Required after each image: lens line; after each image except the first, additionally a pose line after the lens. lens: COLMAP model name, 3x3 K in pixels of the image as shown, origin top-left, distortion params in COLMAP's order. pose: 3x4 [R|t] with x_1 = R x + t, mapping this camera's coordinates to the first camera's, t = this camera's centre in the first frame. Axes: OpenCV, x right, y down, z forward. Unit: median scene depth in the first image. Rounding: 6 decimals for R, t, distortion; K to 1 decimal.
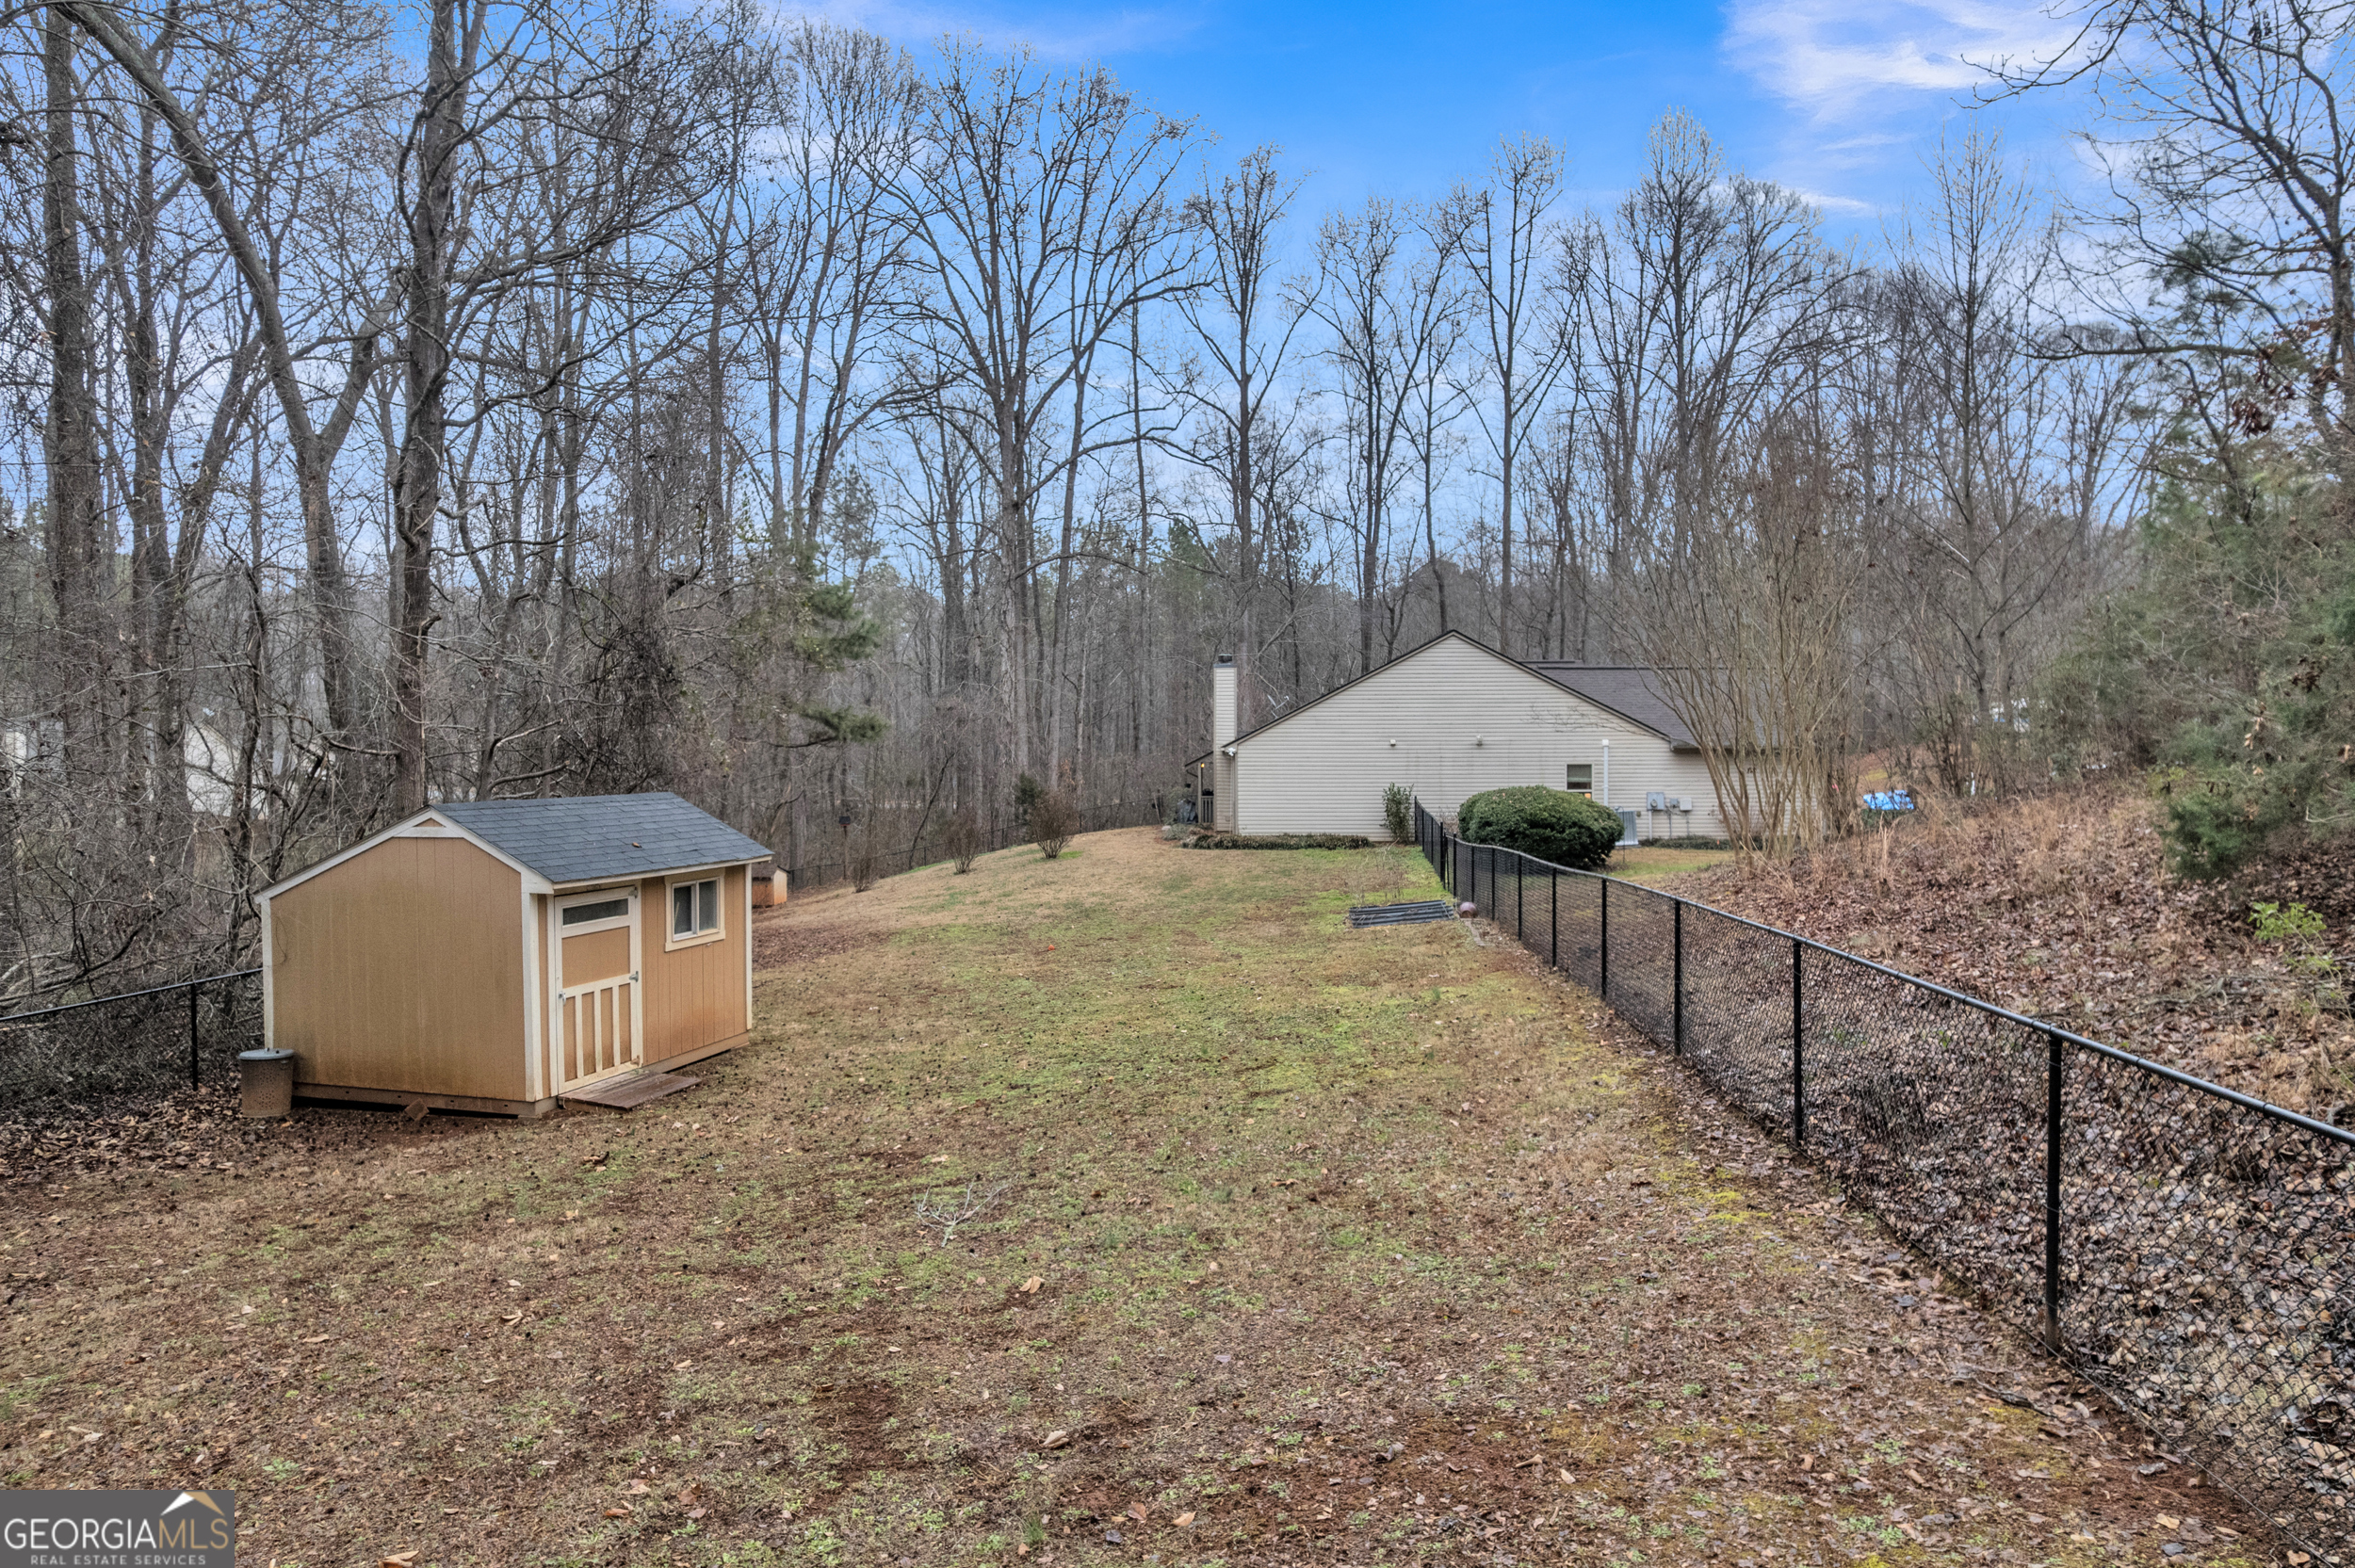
lens RADIAL K [[1527.1, 0, 1178.3], [0, 1527.1, 789.2], [0, 0, 1]] dist [-0.072611, 0.065778]
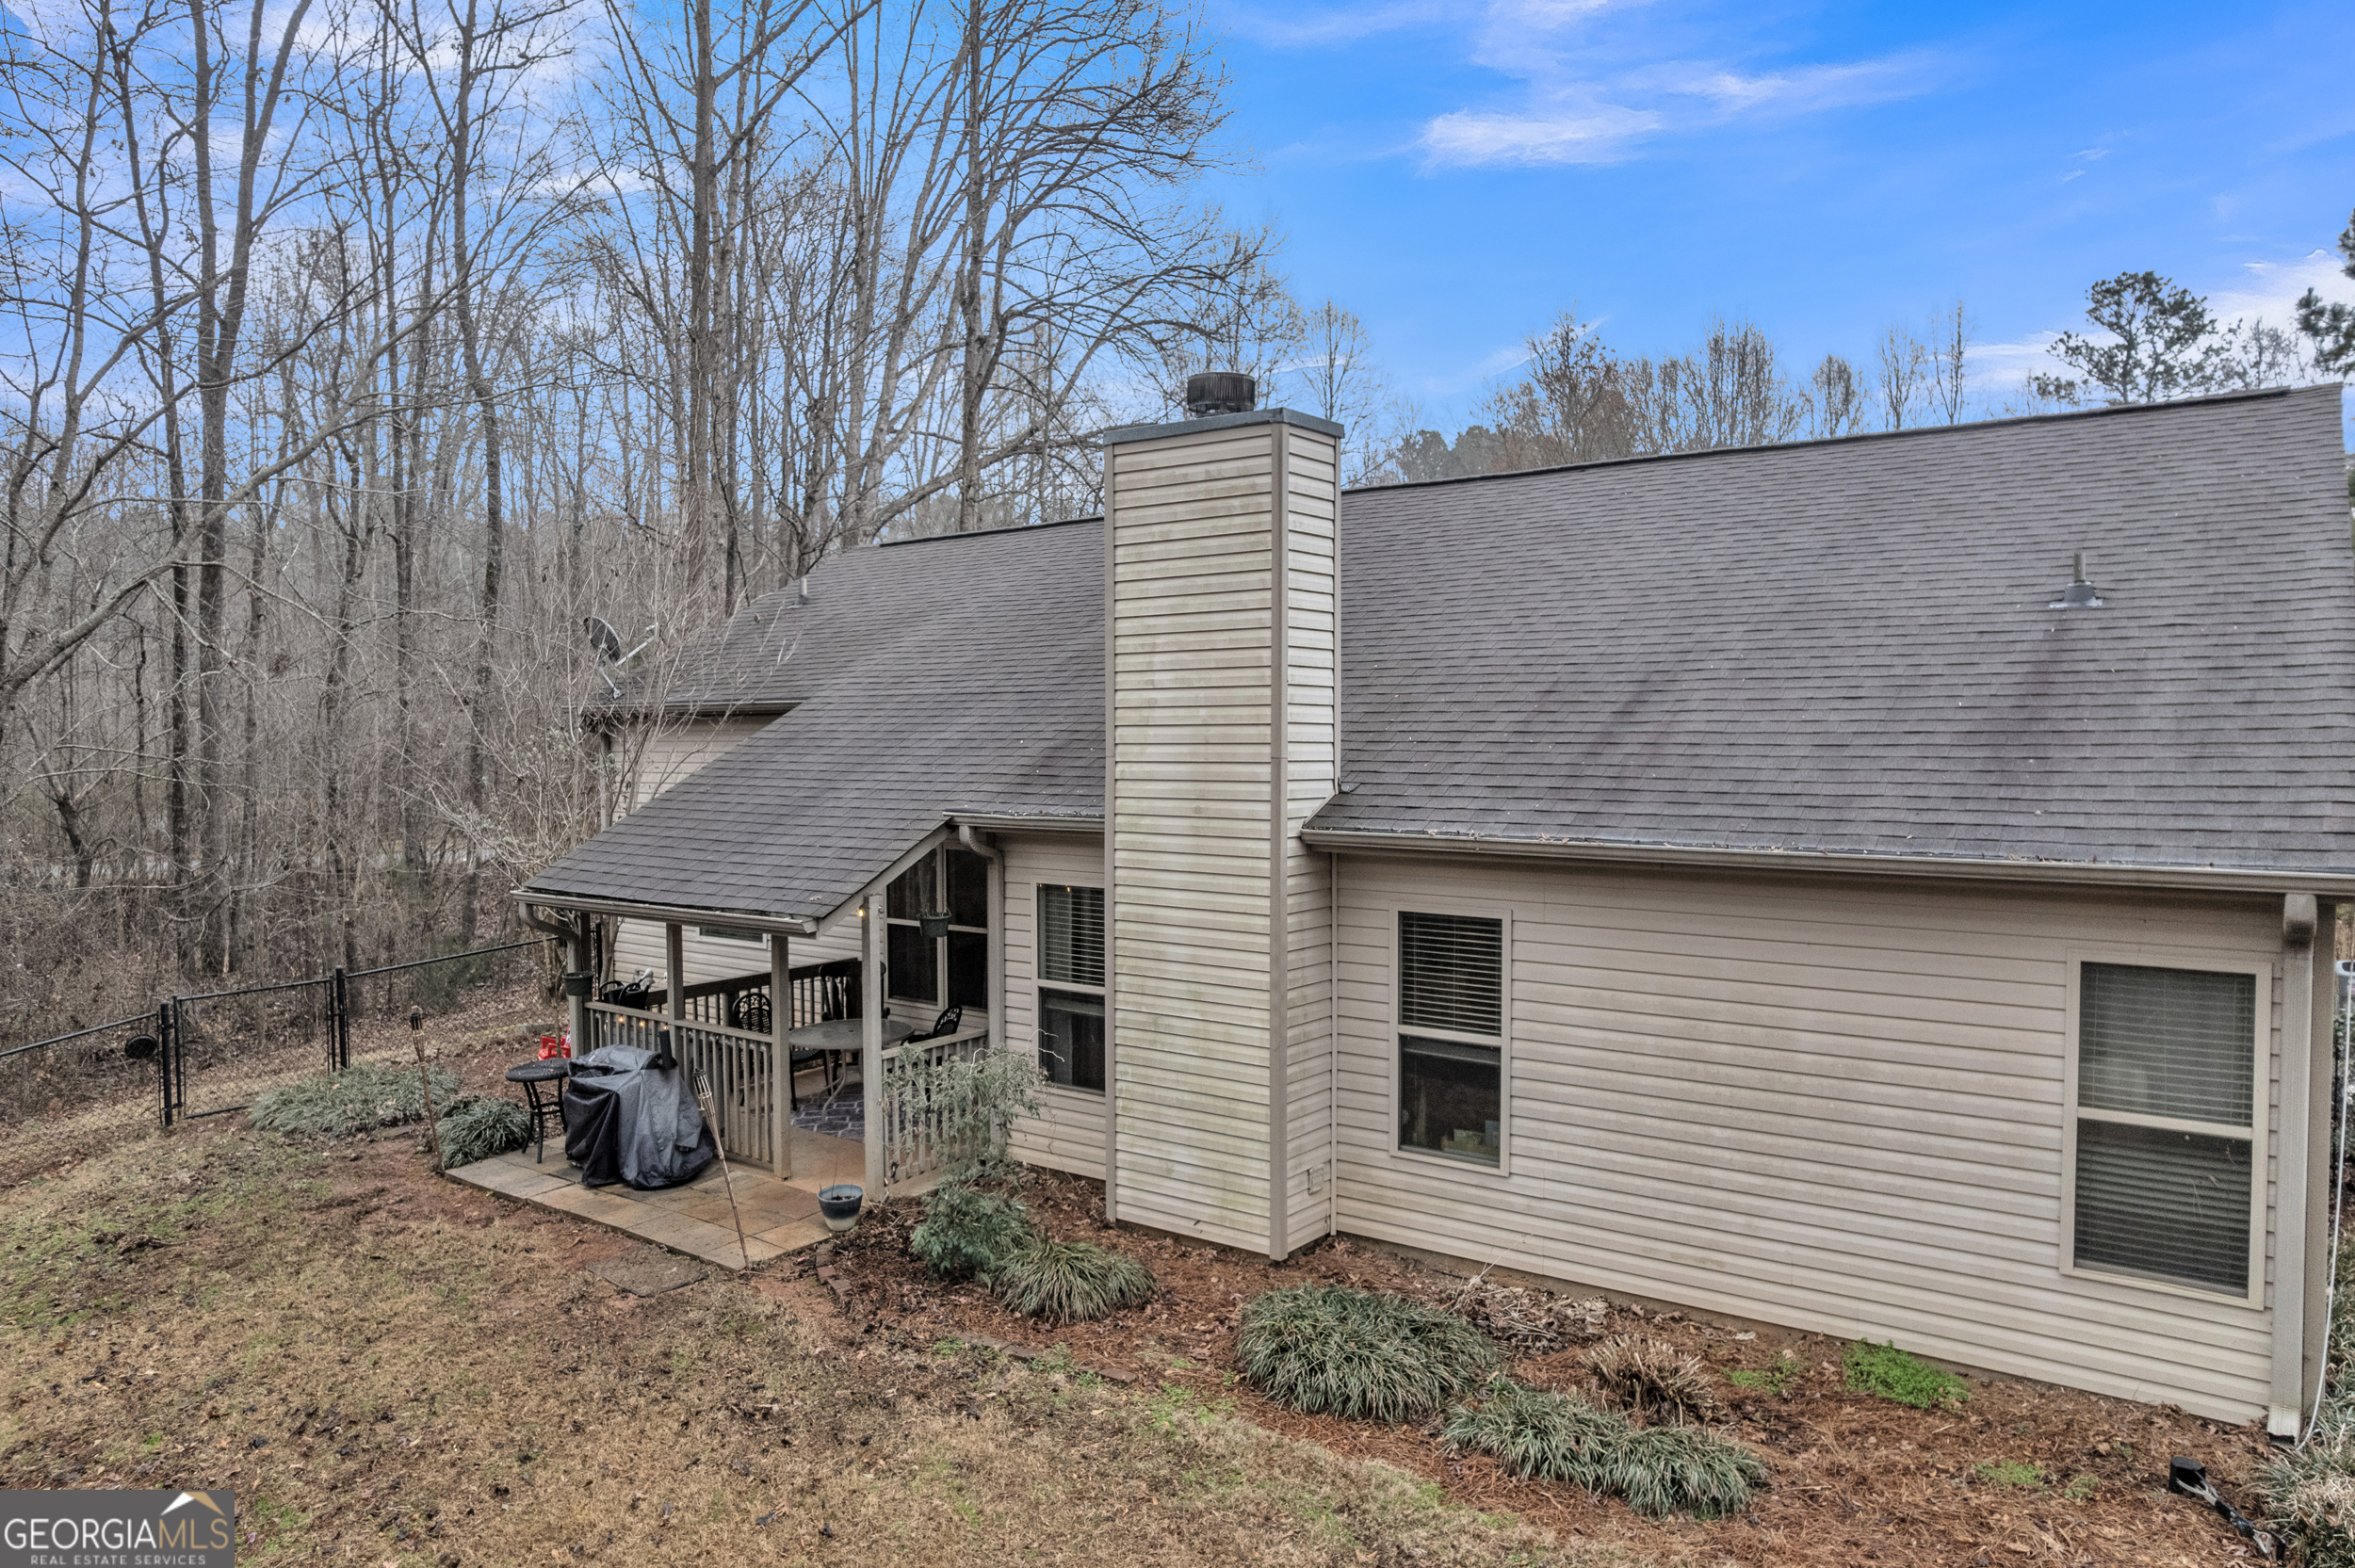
lens RADIAL K [[1527.1, 0, 1178.3], [0, 1527.1, 789.2], [0, 0, 1]] dist [-0.072611, 0.065778]
pose [[0.571367, -0.033486, 0.820011, -0.102076], [0.029620, 0.999358, 0.020171, -0.026981], [-0.820160, 0.012764, 0.571992, 0.643348]]
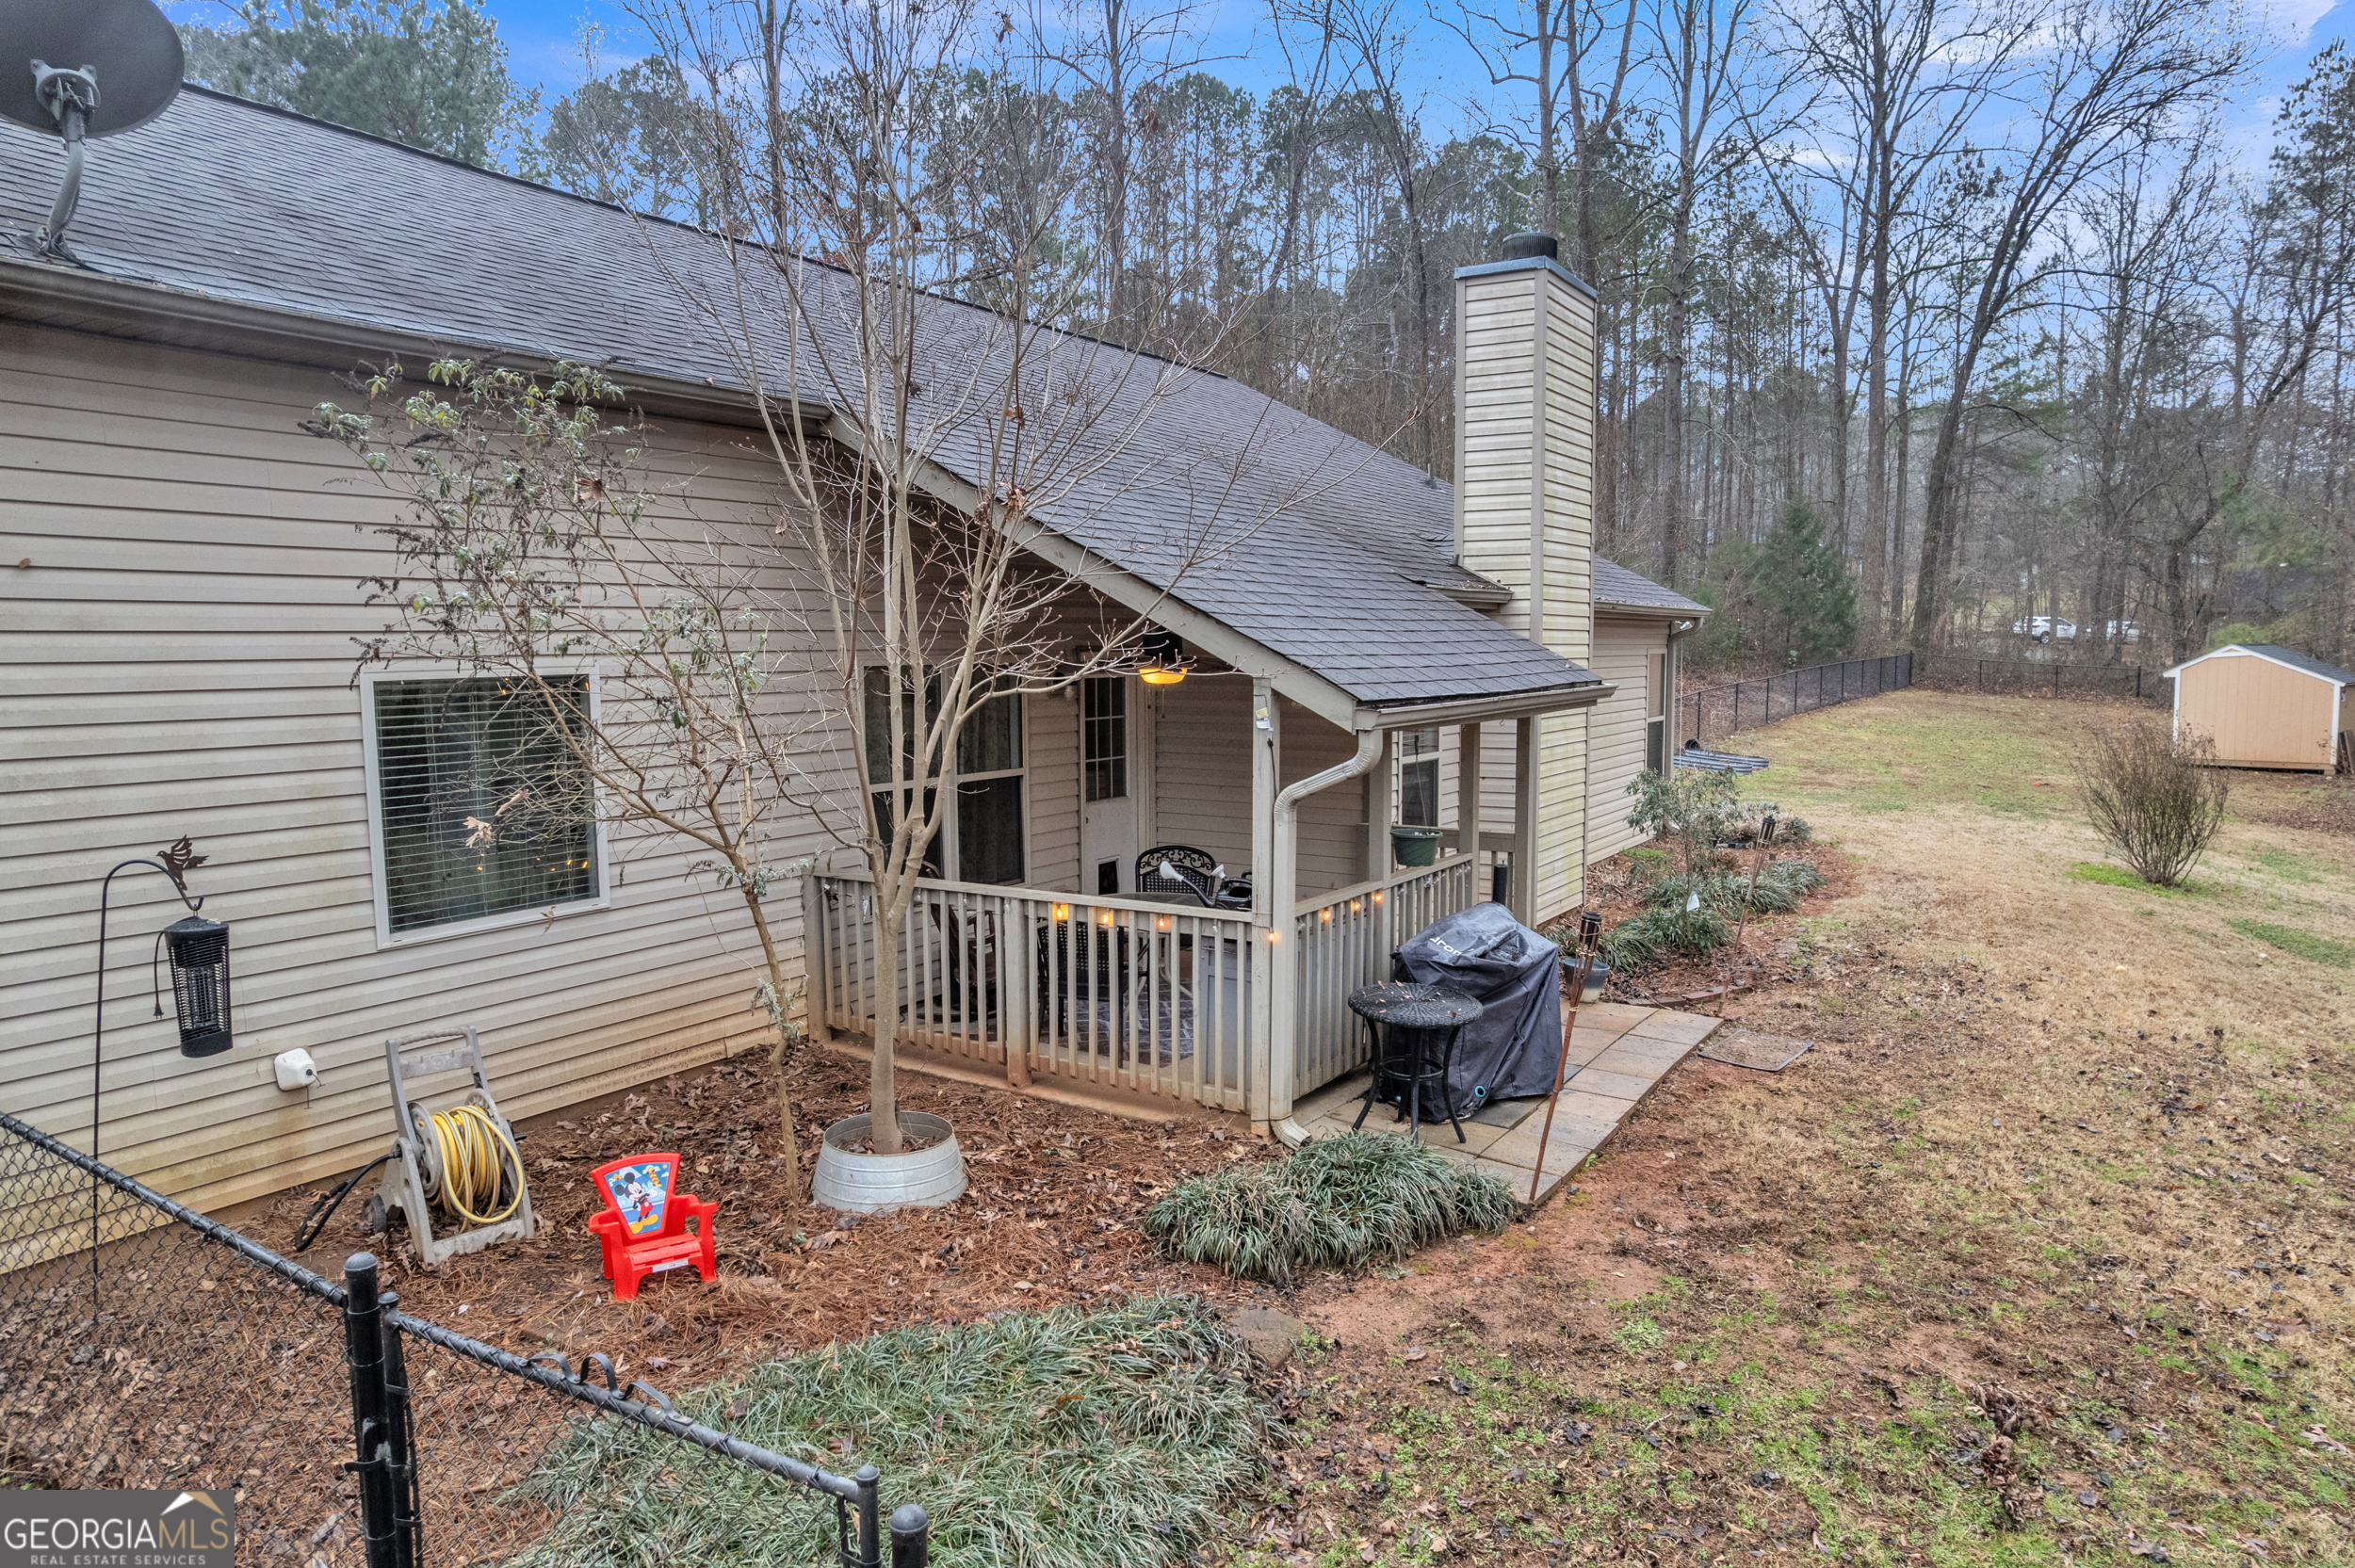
lens RADIAL K [[1527.1, 0, 1178.3], [0, 1527.1, 789.2], [0, 0, 1]] dist [-0.072611, 0.065778]
pose [[-0.862935, -0.046233, 0.503196, -0.036128], [0.019069, 0.992117, 0.123856, -0.020673], [-0.504956, 0.116475, -0.855250, 0.912248]]
